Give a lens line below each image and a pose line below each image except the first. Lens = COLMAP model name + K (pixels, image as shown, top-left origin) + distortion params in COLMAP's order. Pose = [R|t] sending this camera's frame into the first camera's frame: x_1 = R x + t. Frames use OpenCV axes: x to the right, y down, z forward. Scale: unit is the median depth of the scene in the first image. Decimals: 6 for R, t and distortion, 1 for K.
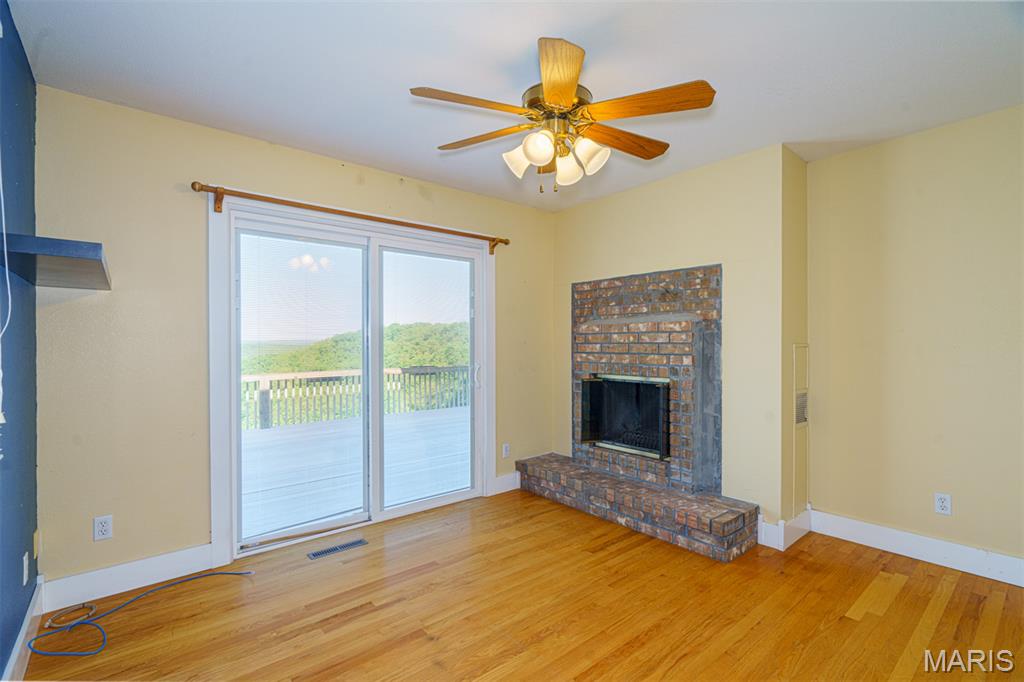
lens RADIAL K [[462.2, 0, 518.6], [0, 462.2, 343.0], [0, 0, 1]] dist [-0.004296, 0.002740]
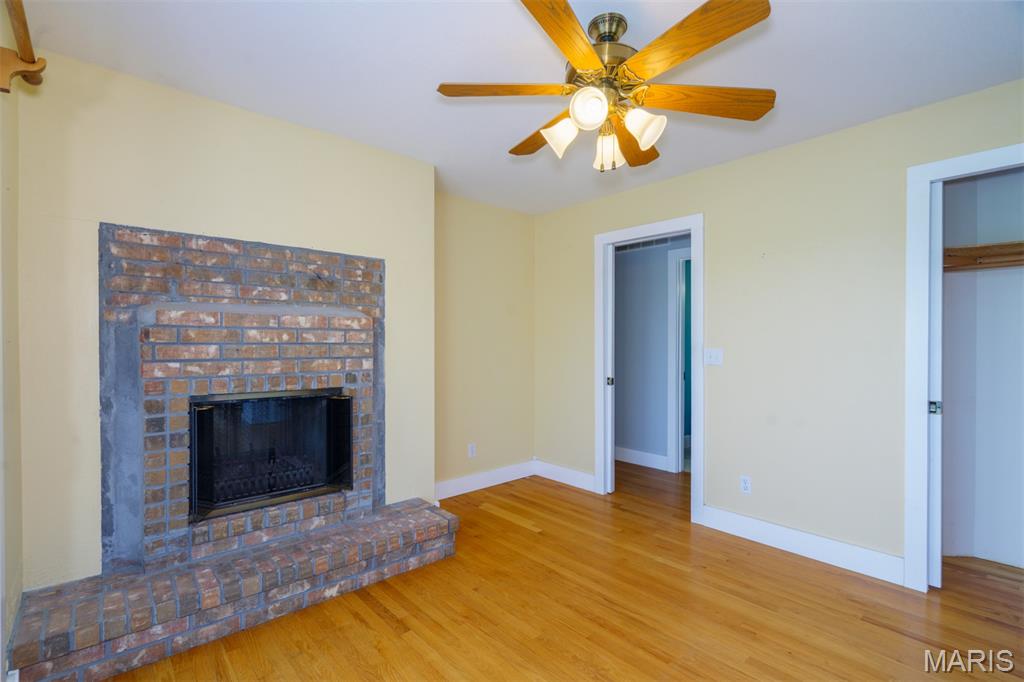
lens RADIAL K [[462.2, 0, 517.2], [0, 462.2, 344.8], [0, 0, 1]] dist [-0.004296, 0.002740]
pose [[-0.013106, -0.001371, 0.999913, -0.466330], [-0.002609, 0.999996, 0.001337, 0.000255], [-0.999911, -0.002591, -0.013110, 0.682565]]
